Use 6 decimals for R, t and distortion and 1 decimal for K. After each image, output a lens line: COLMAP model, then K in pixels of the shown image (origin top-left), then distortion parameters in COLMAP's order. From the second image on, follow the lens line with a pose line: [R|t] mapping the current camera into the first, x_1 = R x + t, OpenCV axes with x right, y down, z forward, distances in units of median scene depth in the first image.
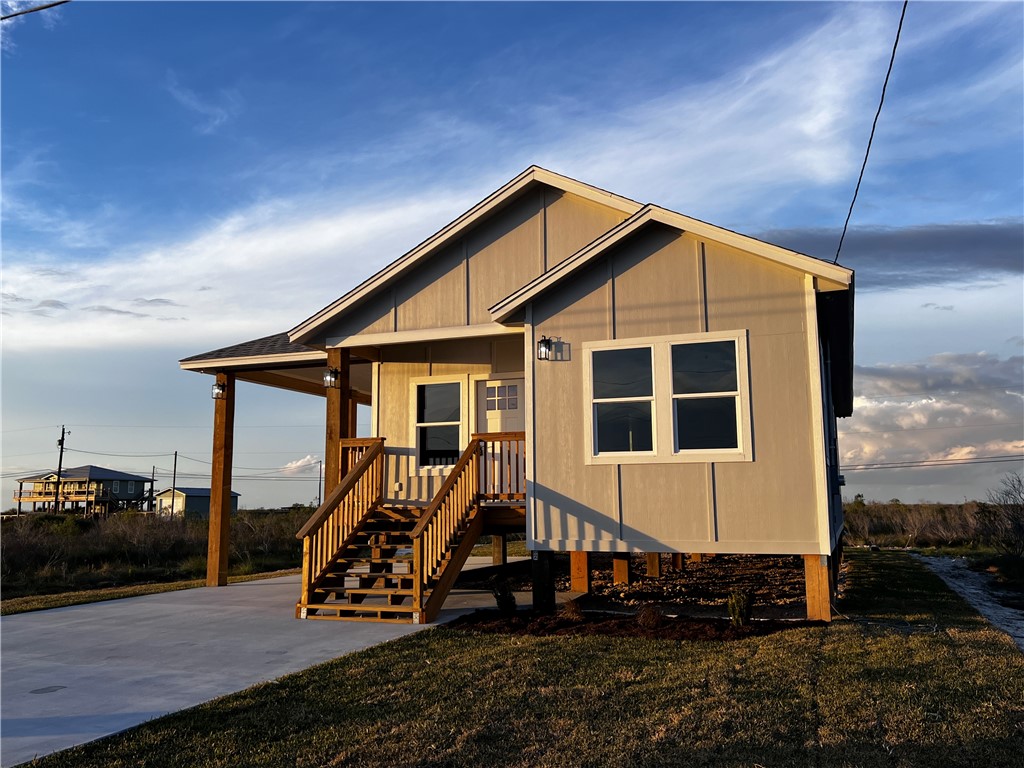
lens RADIAL K [[852.6, 0, 524.5], [0, 852.6, 370.9], [0, 0, 1]] dist [0.090986, -0.017262]
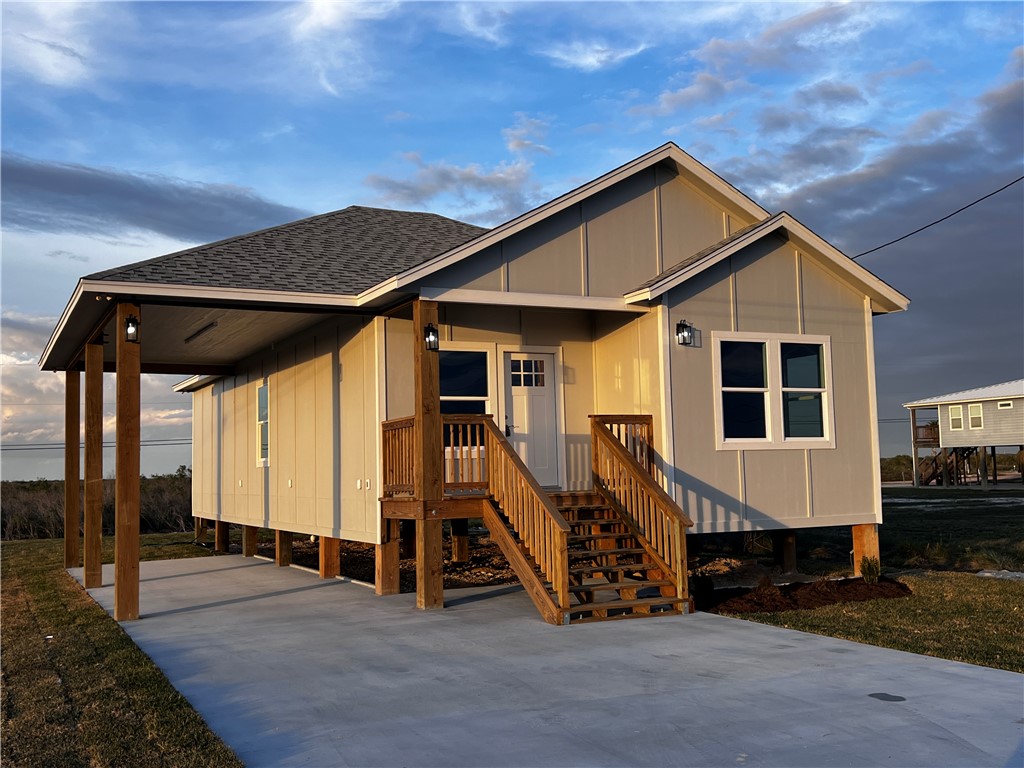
lens RADIAL K [[1033.1, 0, 514.8], [0, 1033.1, 379.5], [0, 0, 1]] dist [0.068449, 0.000000]
pose [[0.684840, 0.055412, 0.726583, -1.006701], [-0.094095, 0.995481, 0.012770, 0.031451], [-0.722592, -0.077113, 0.686960, 0.316564]]
